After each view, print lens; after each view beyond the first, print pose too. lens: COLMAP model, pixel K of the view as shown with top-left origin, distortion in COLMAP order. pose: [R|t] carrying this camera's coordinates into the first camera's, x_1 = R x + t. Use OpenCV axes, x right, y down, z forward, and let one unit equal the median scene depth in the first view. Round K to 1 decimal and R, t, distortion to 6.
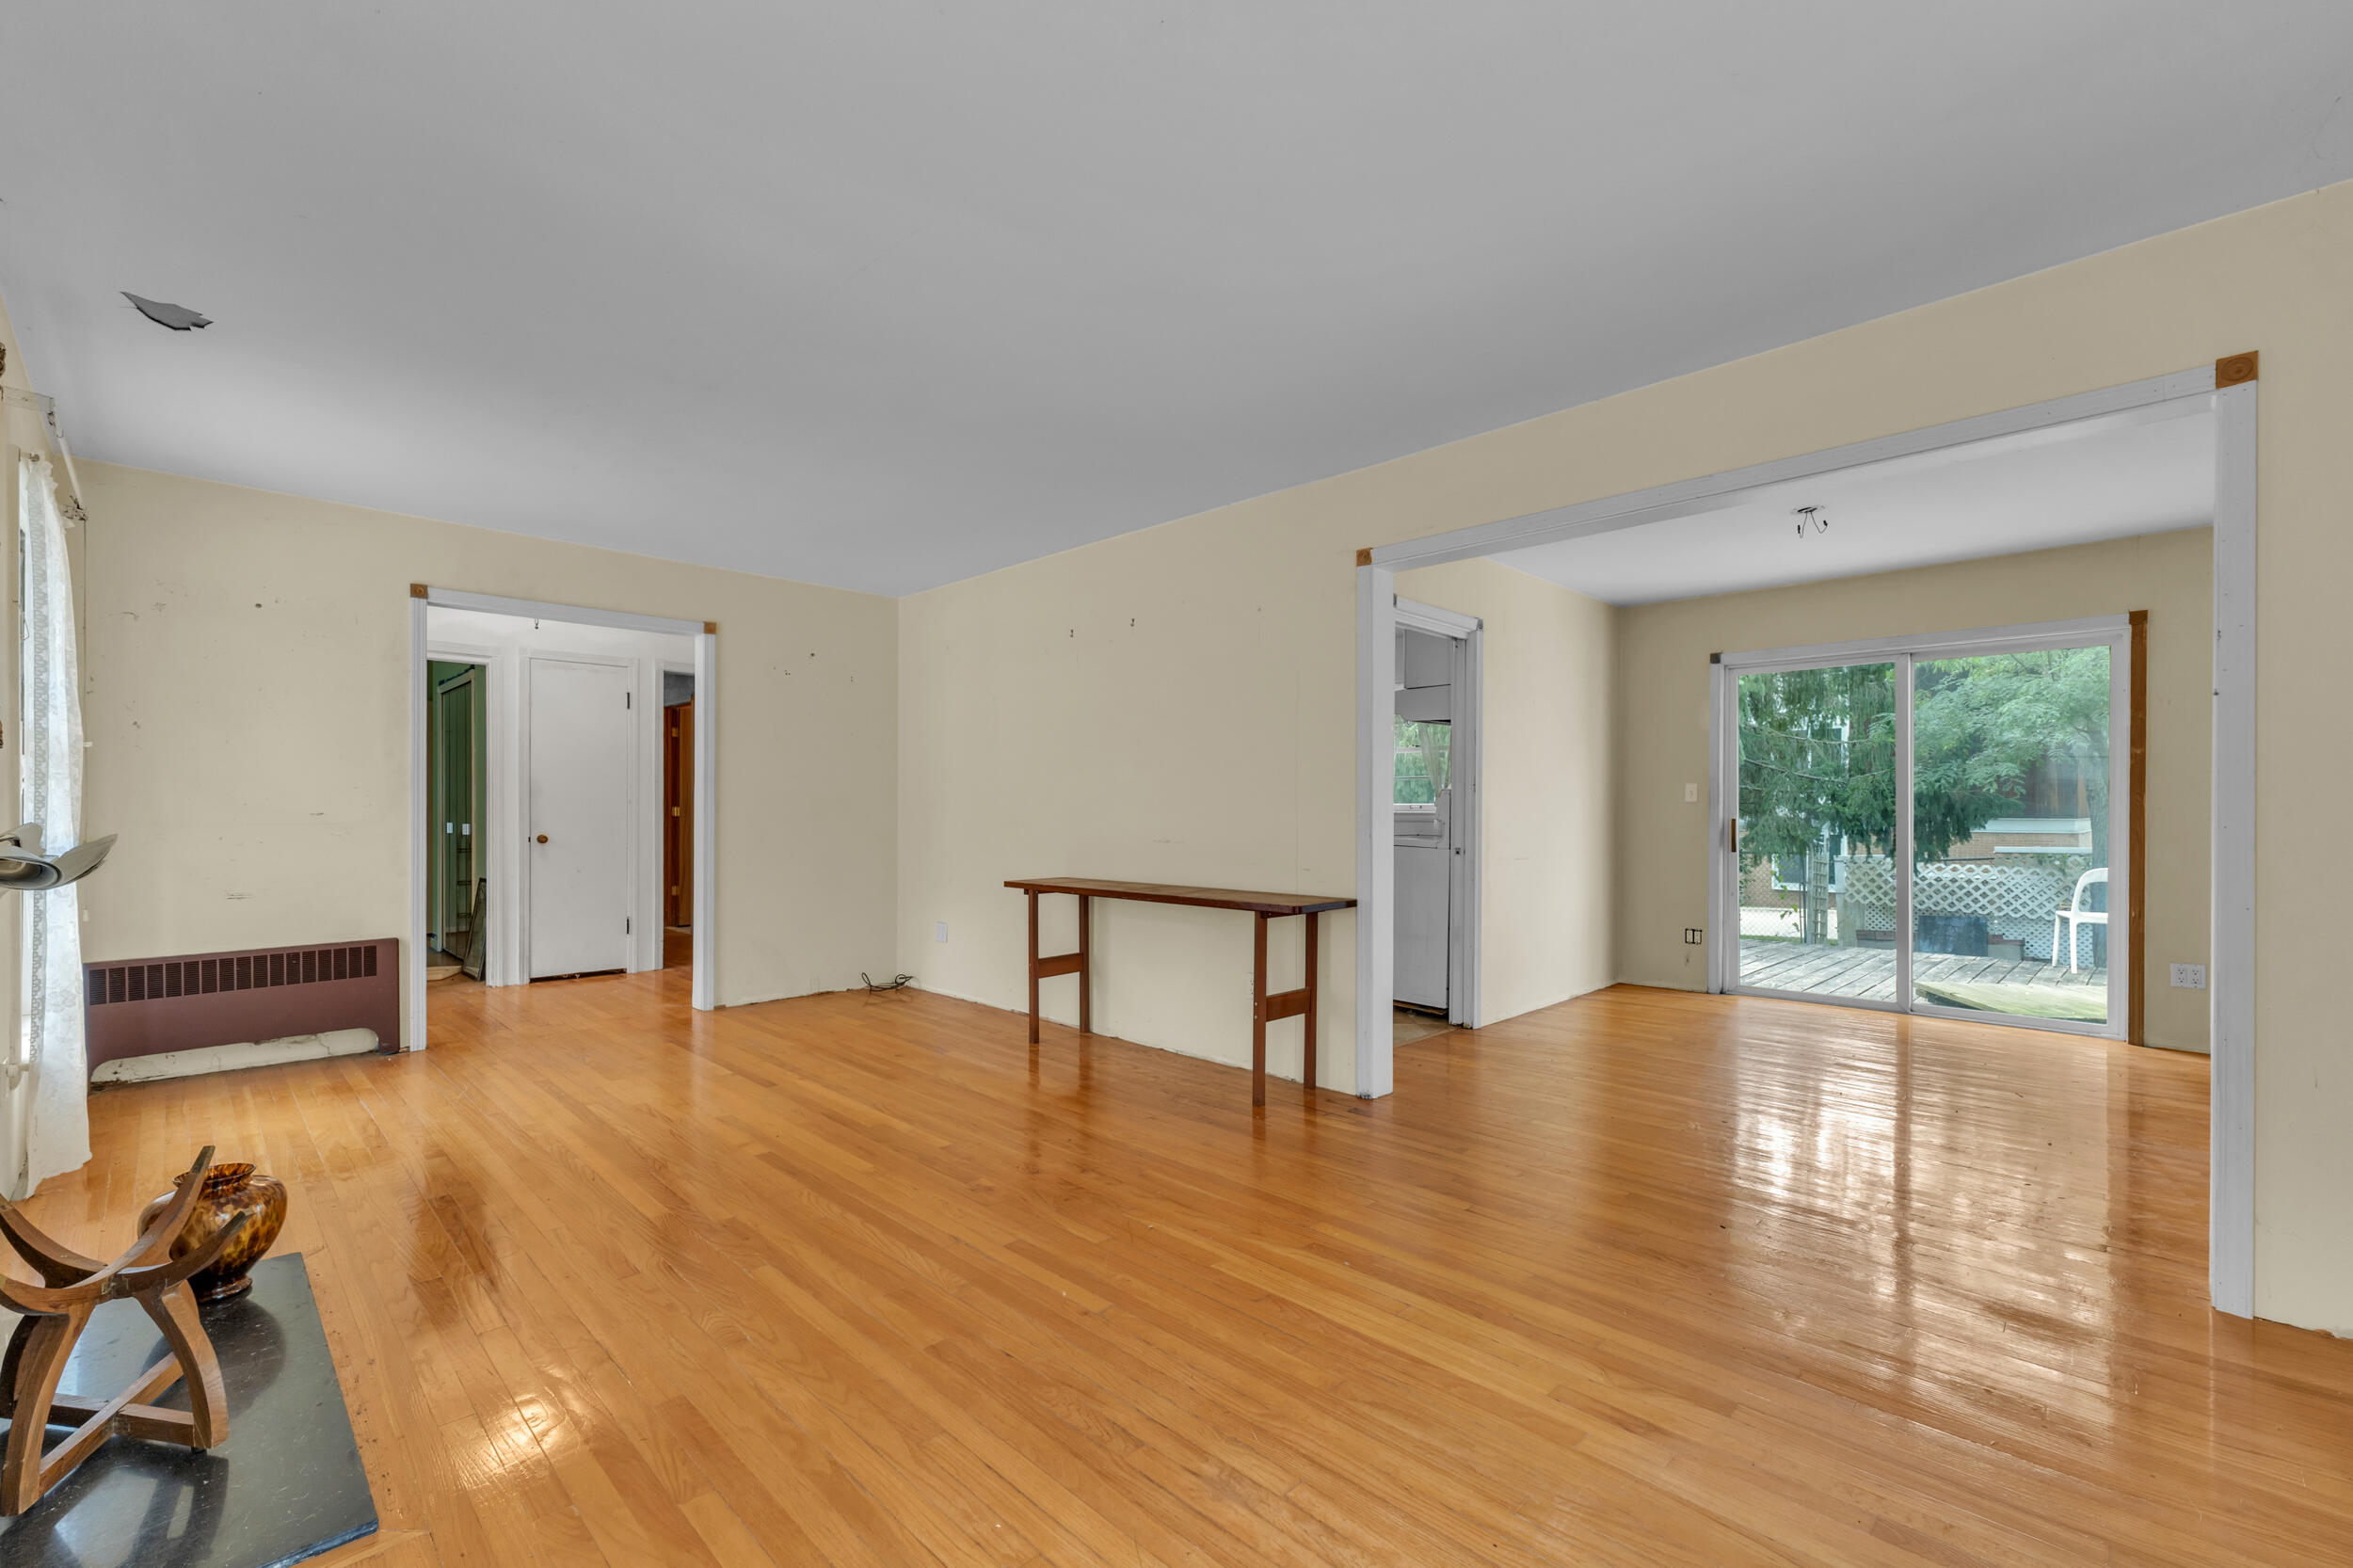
lens RADIAL K [[1015.6, 0, 1165.7], [0, 1015.6, 796.6], [0, 0, 1]] dist [0.004279, 0.000148]
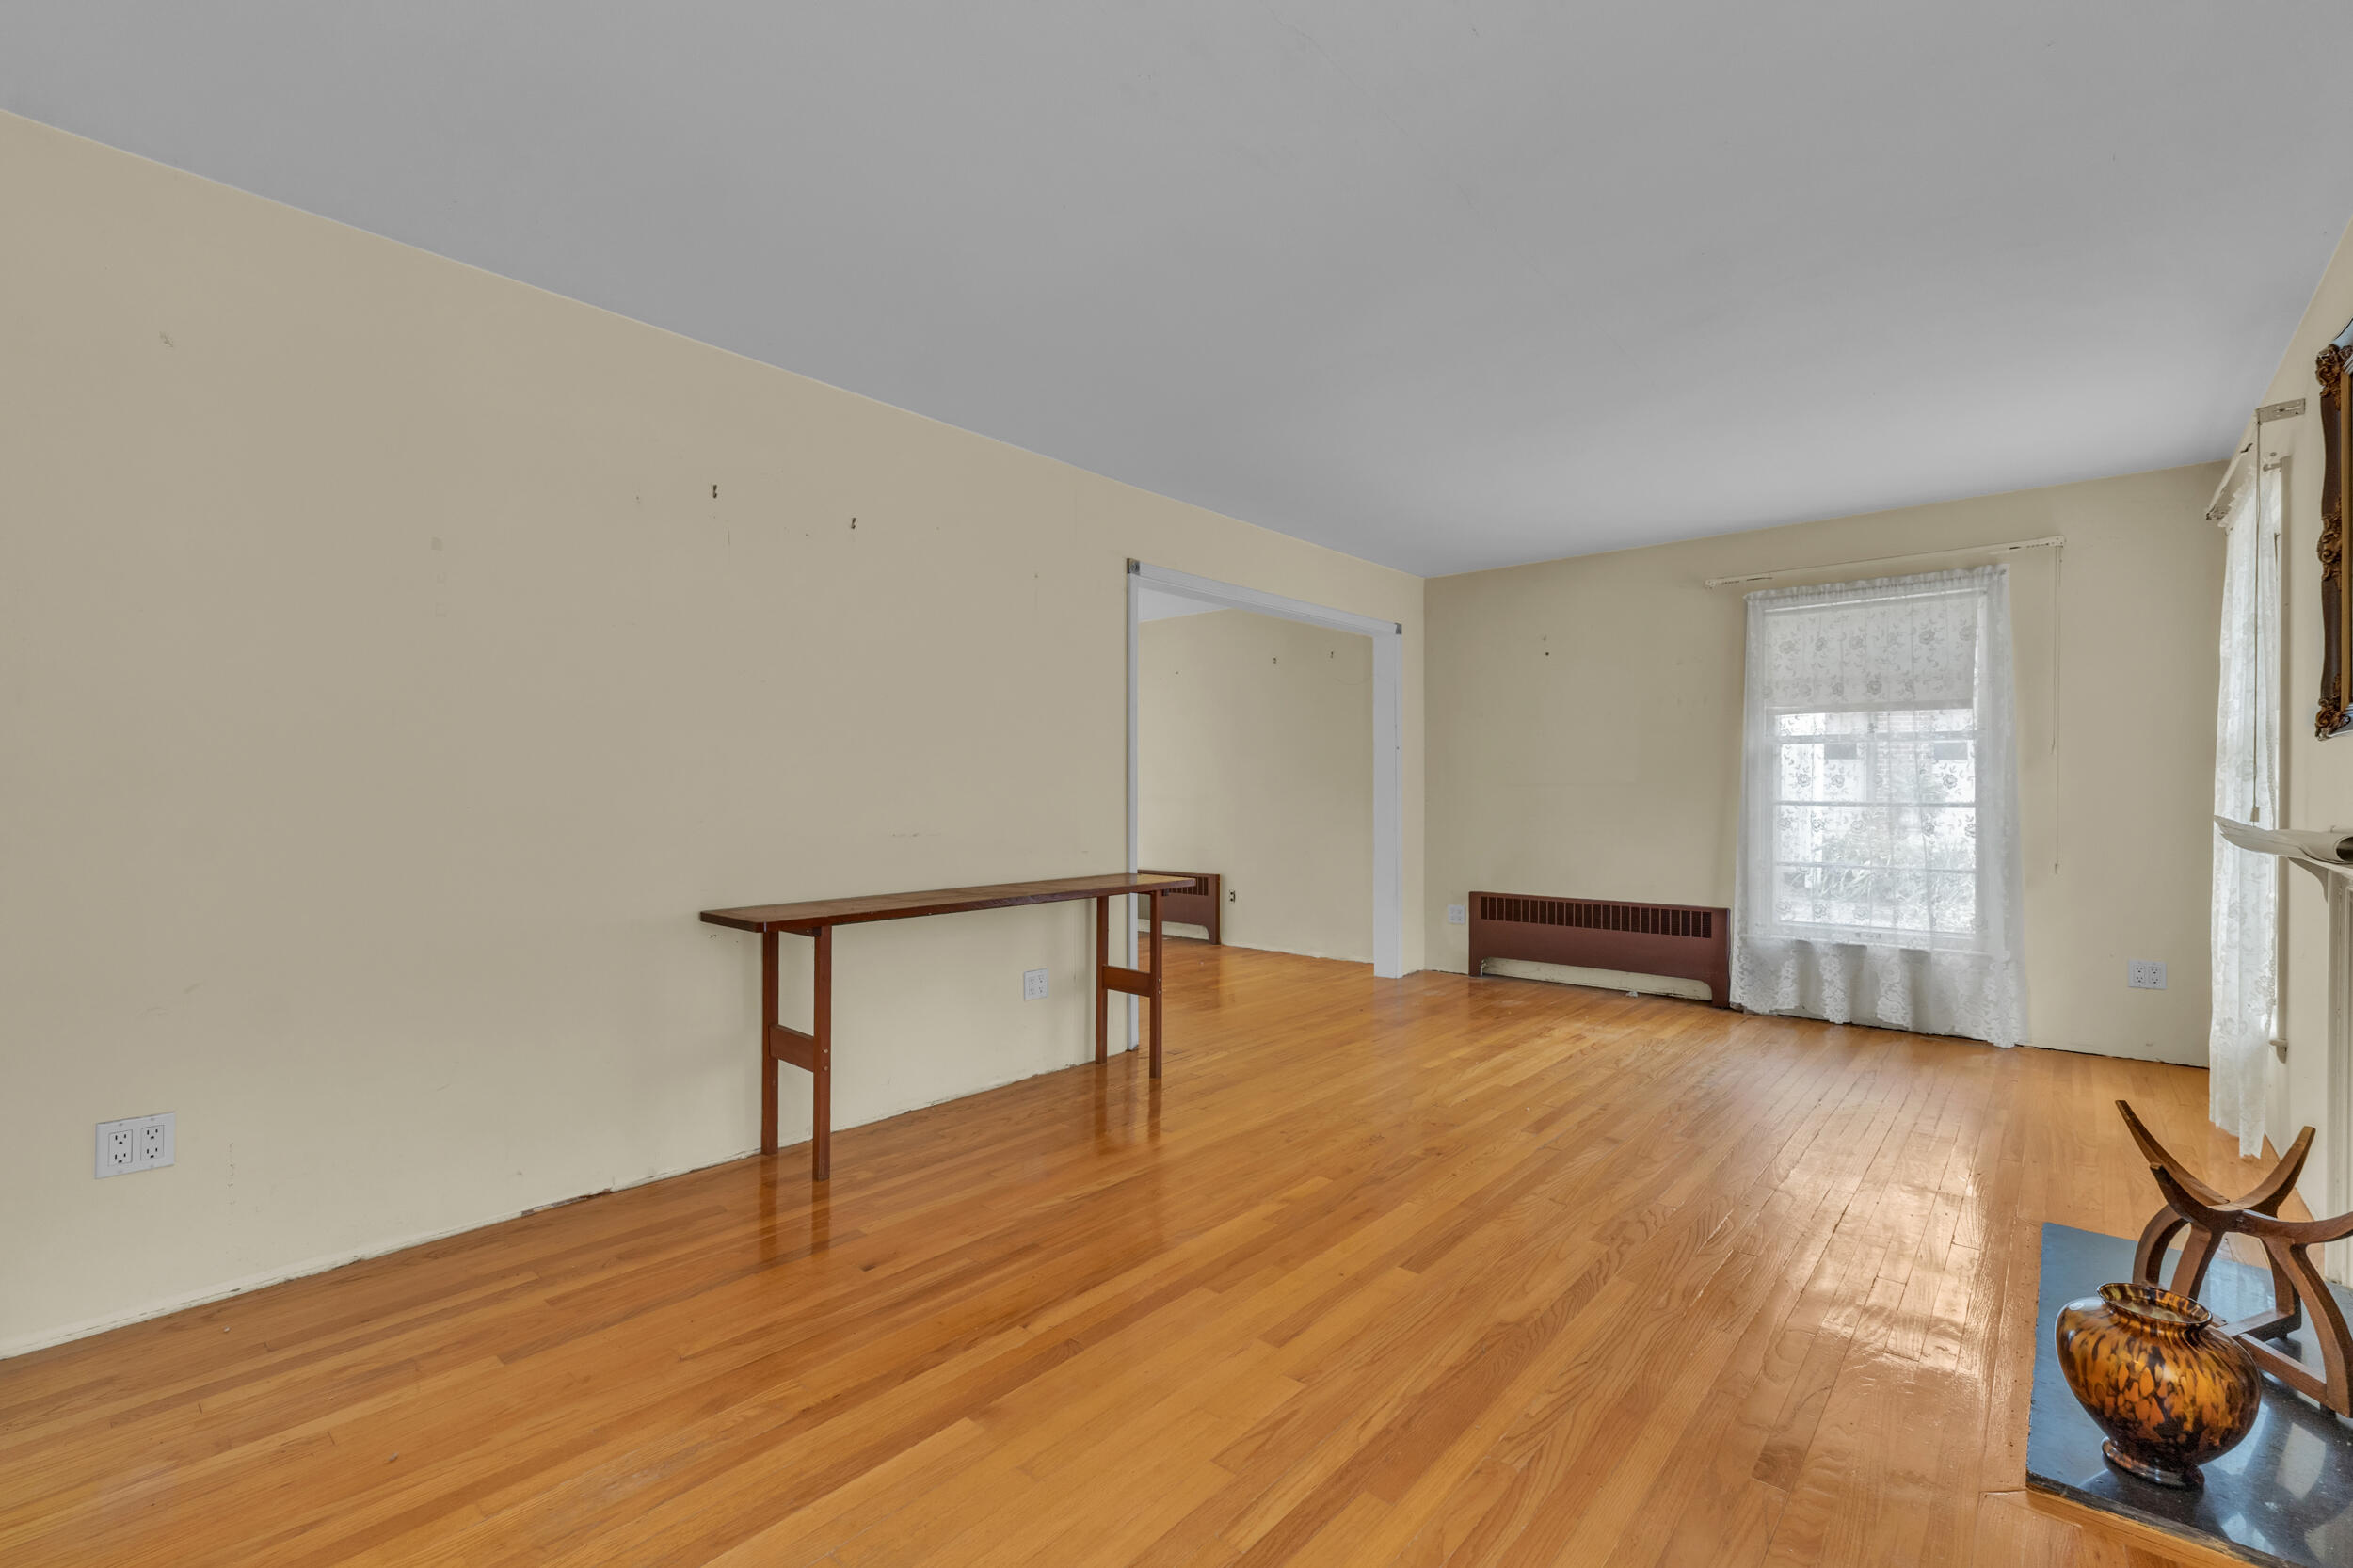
lens RADIAL K [[1015.6, 0, 1176.7], [0, 1015.6, 795.3], [0, 0, 1]] dist [0.004279, 0.000148]
pose [[-0.071347, -0.005907, 0.997434, -0.902449], [-0.013819, 0.999892, 0.004933, 0.009767], [-0.997356, -0.013432, -0.071421, 0.998056]]
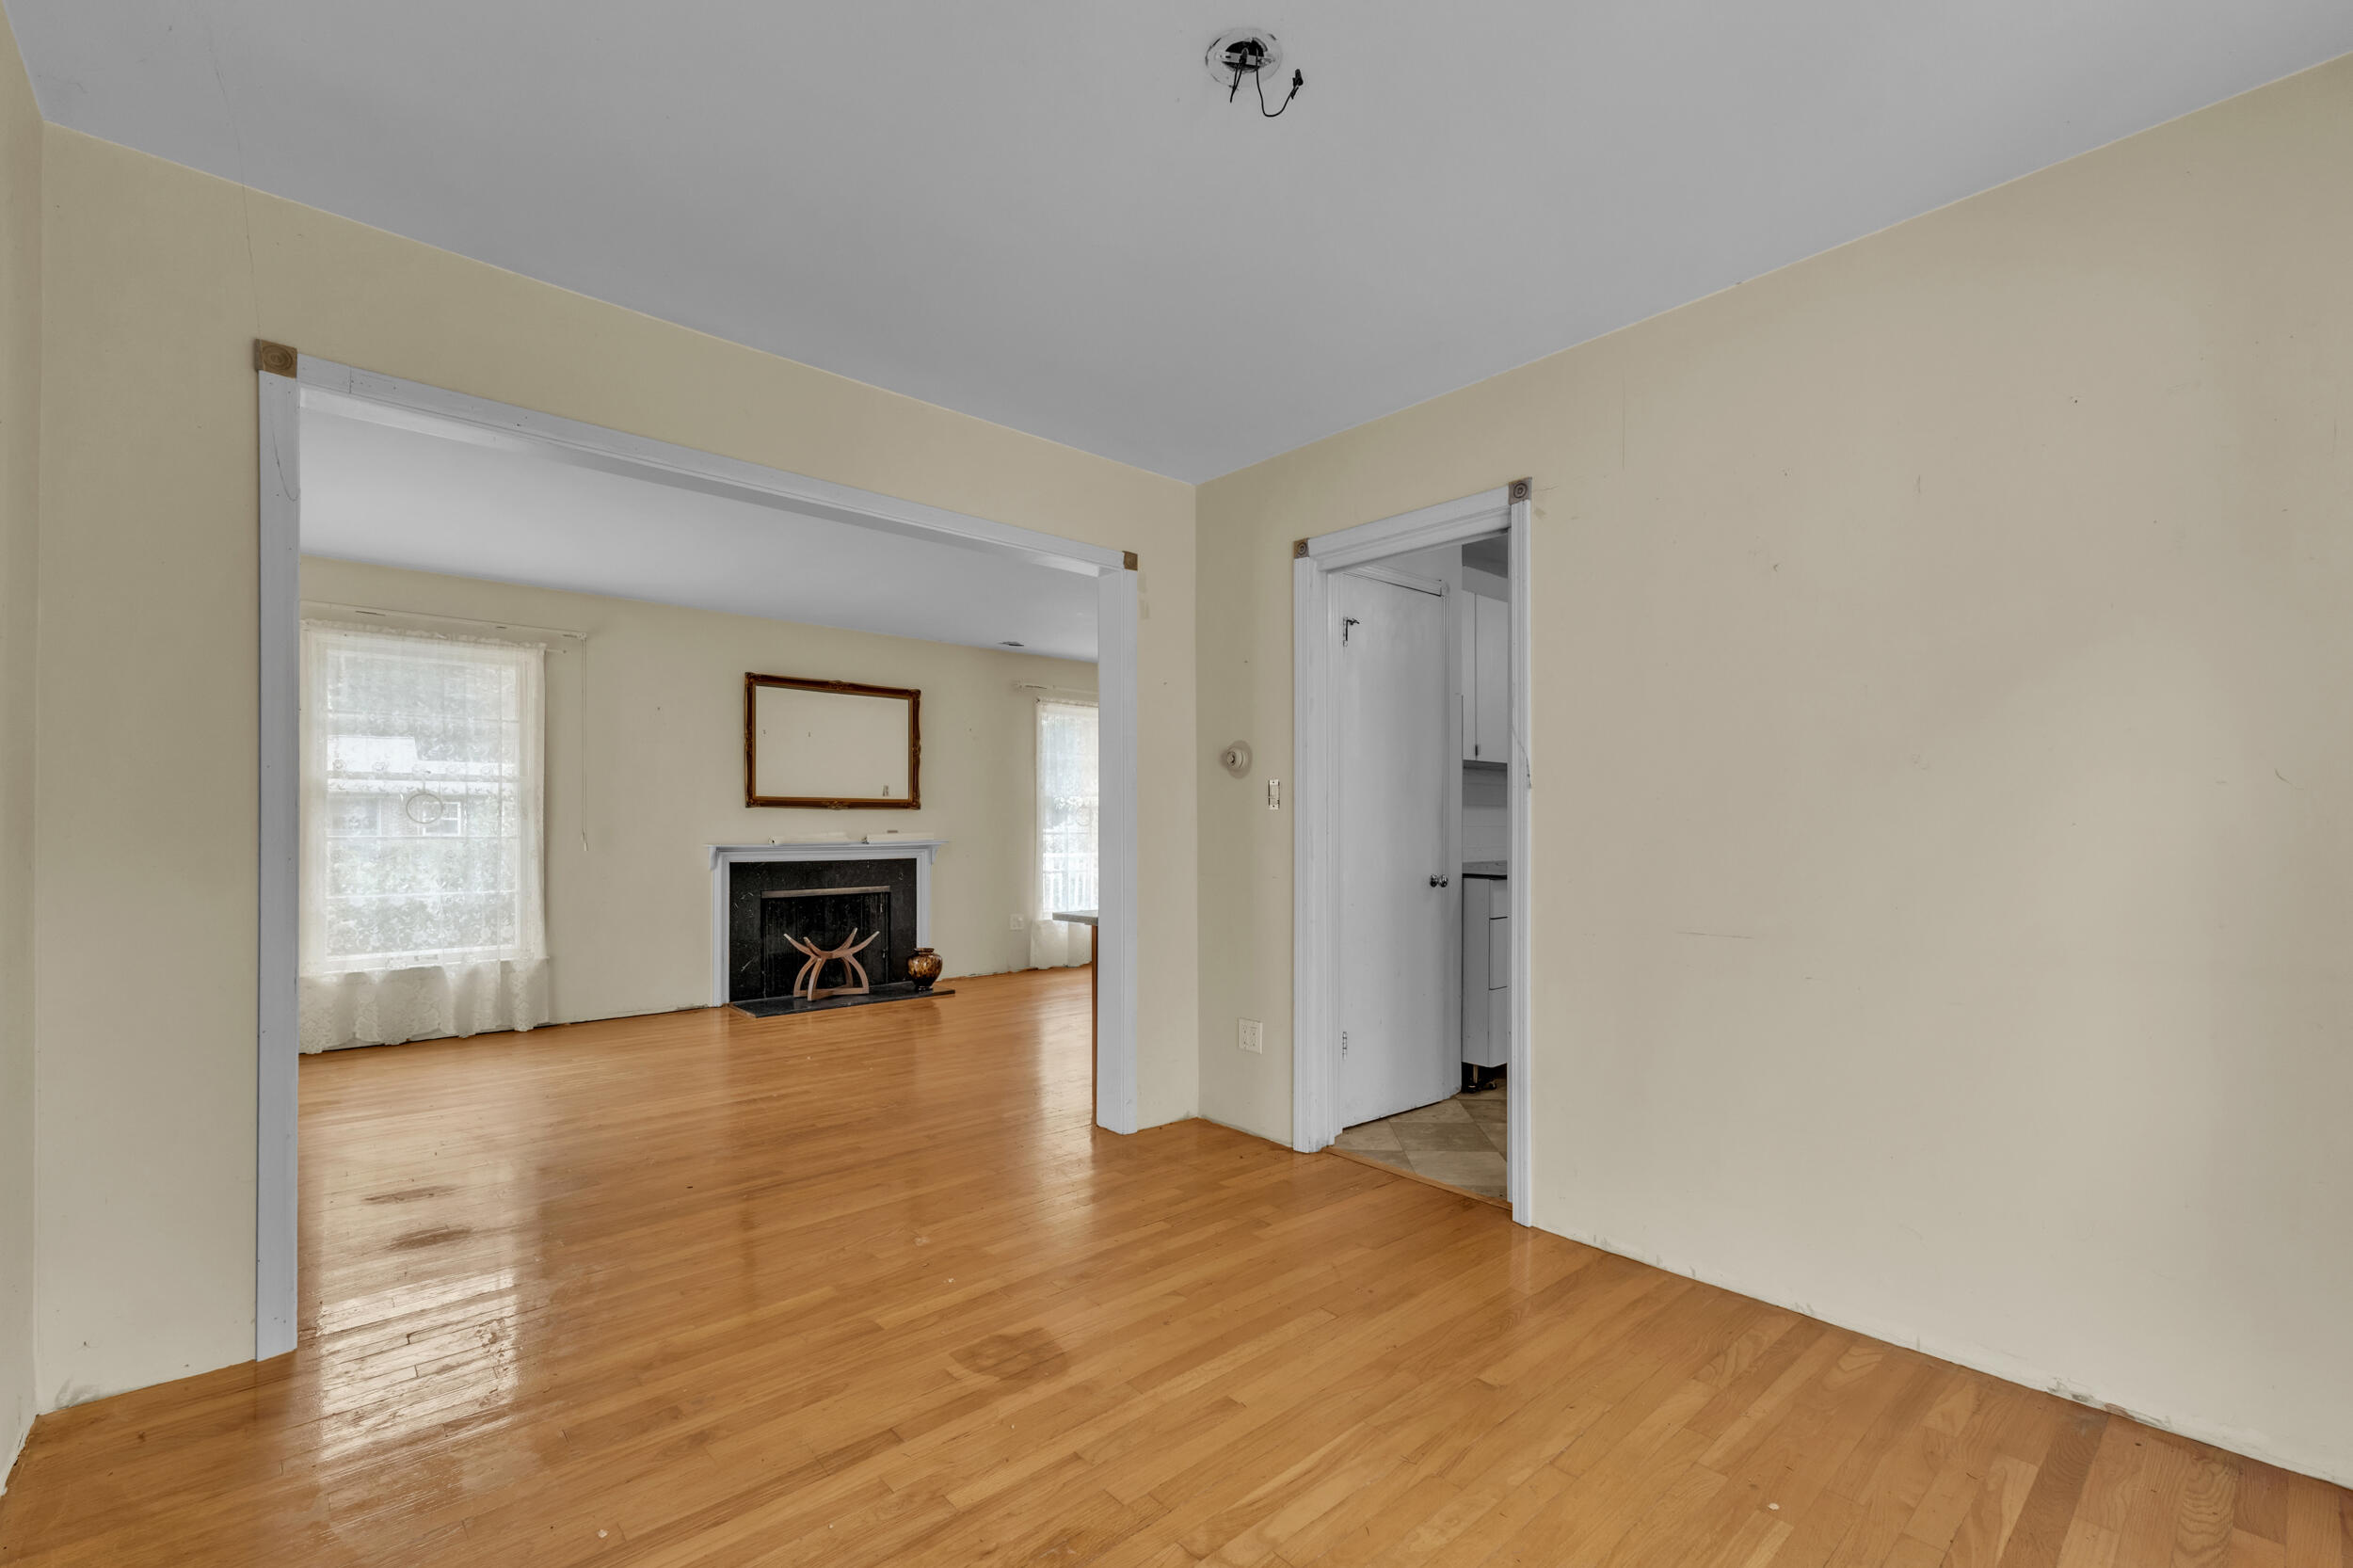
lens RADIAL K [[1015.6, 0, 1189.1], [0, 1015.6, 816.9], [0, 0, 1]] dist [0.004279, 0.000148]
pose [[-0.038887, -0.010211, -0.999191, 1.153196], [0.012464, 0.999865, -0.010703, 0.013269], [0.999166, -0.012870, -0.038755, 1.081347]]
